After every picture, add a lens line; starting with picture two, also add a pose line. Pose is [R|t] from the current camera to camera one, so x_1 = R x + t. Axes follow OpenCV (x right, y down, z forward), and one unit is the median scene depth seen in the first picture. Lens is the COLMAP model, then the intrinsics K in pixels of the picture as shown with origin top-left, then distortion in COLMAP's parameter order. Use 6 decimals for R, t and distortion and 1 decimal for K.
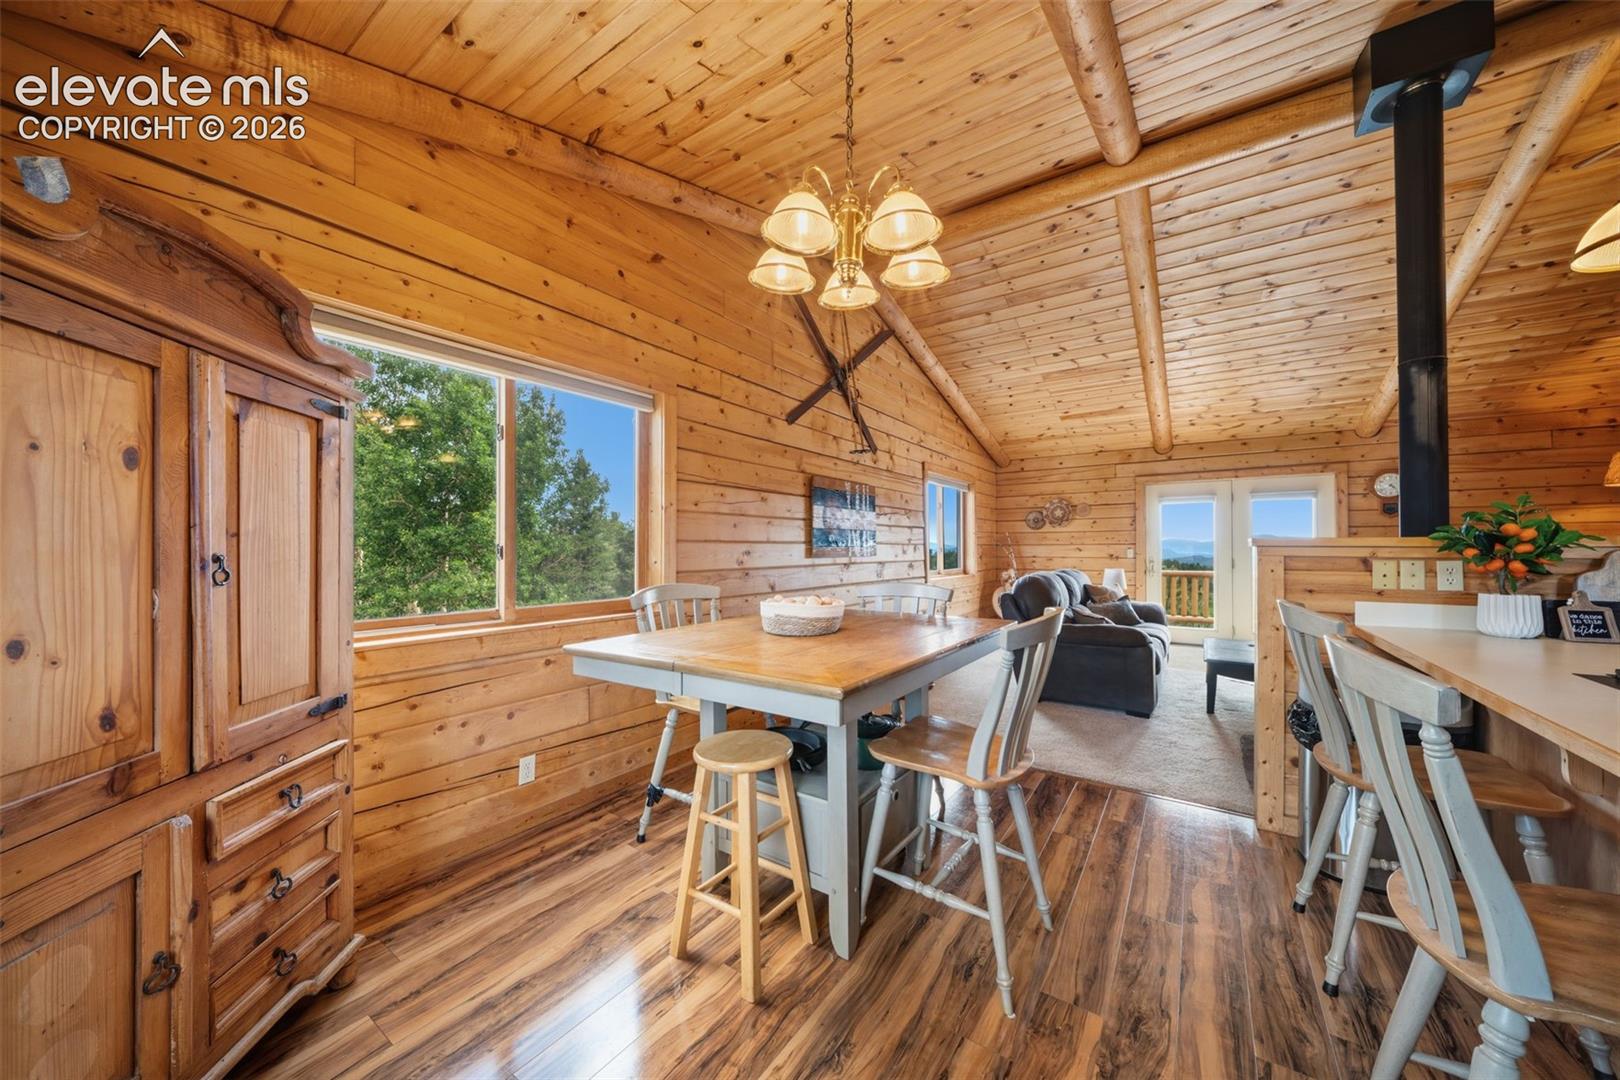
lens RADIAL K [[568.3, 0, 807.0], [0, 568.3, 545.1], [0, 0, 1]] dist [-0.002138, -0.000201]
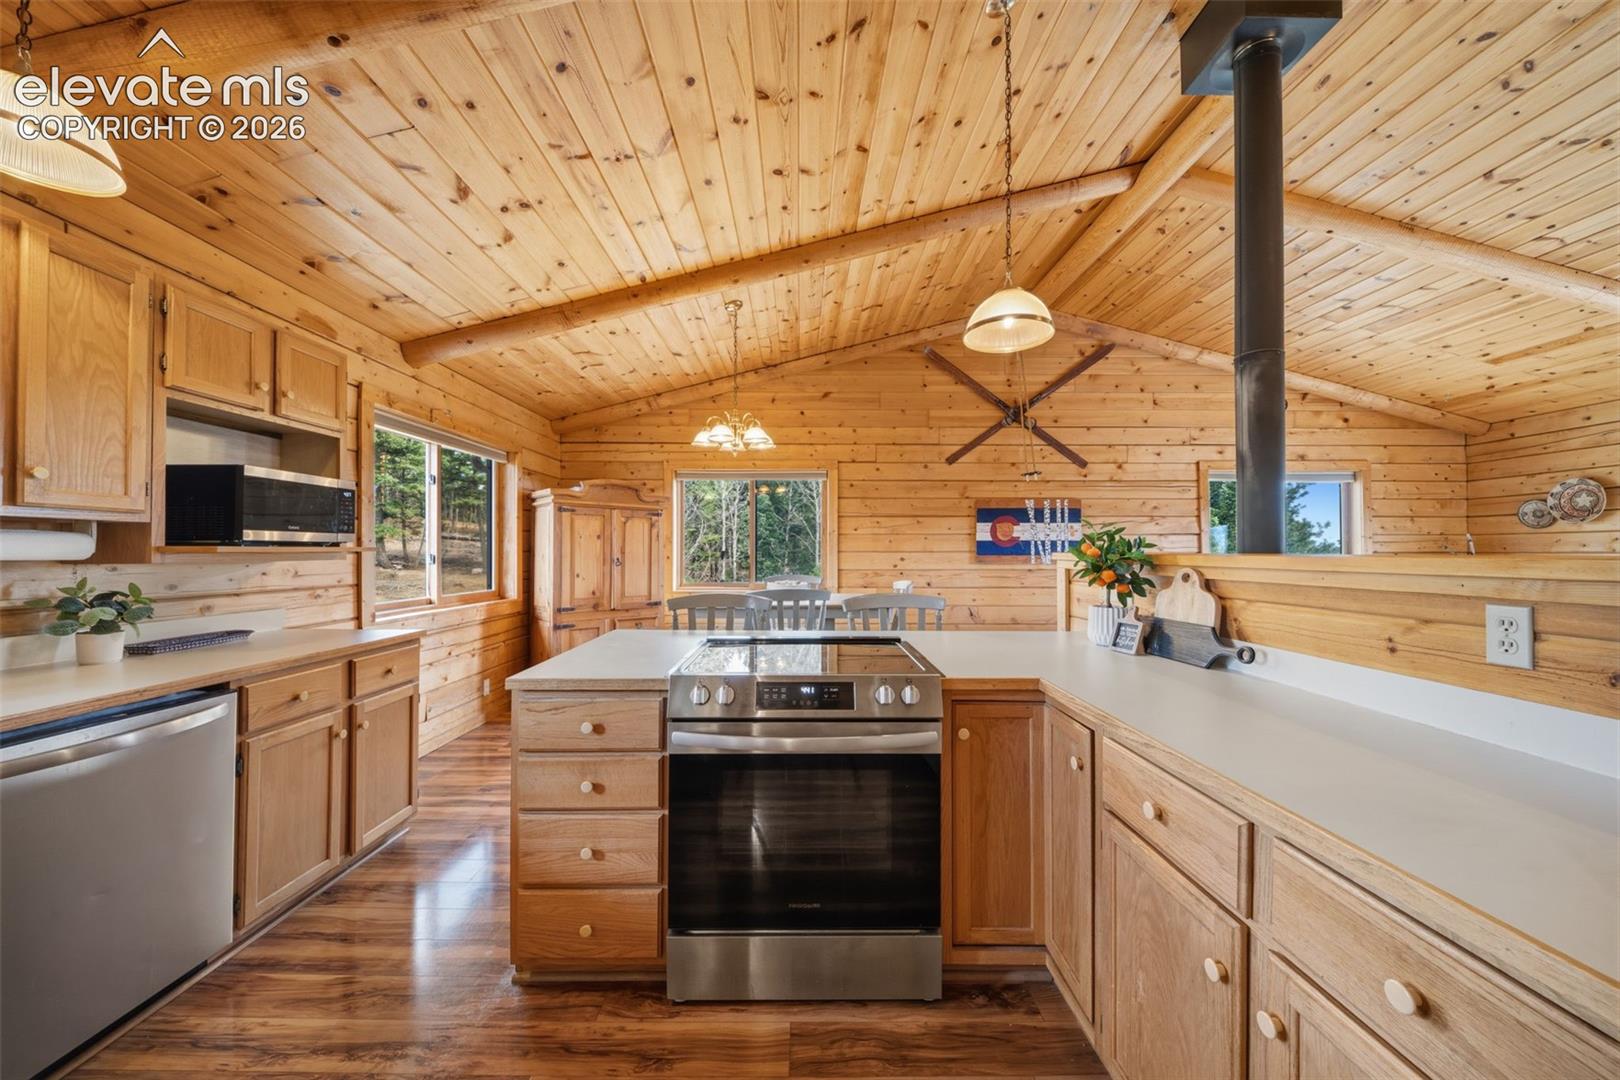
lens RADIAL K [[558.4, 0, 799.8], [0, 558.4, 546.6], [0, 0, 1]] dist [-0.000658, -0.000110]
pose [[0.555352, -0.003833, -0.831607, 0.851542], [0.002401, 0.999993, -0.003006, -0.014020], [0.831612, -0.000327, 0.555357, -0.037630]]
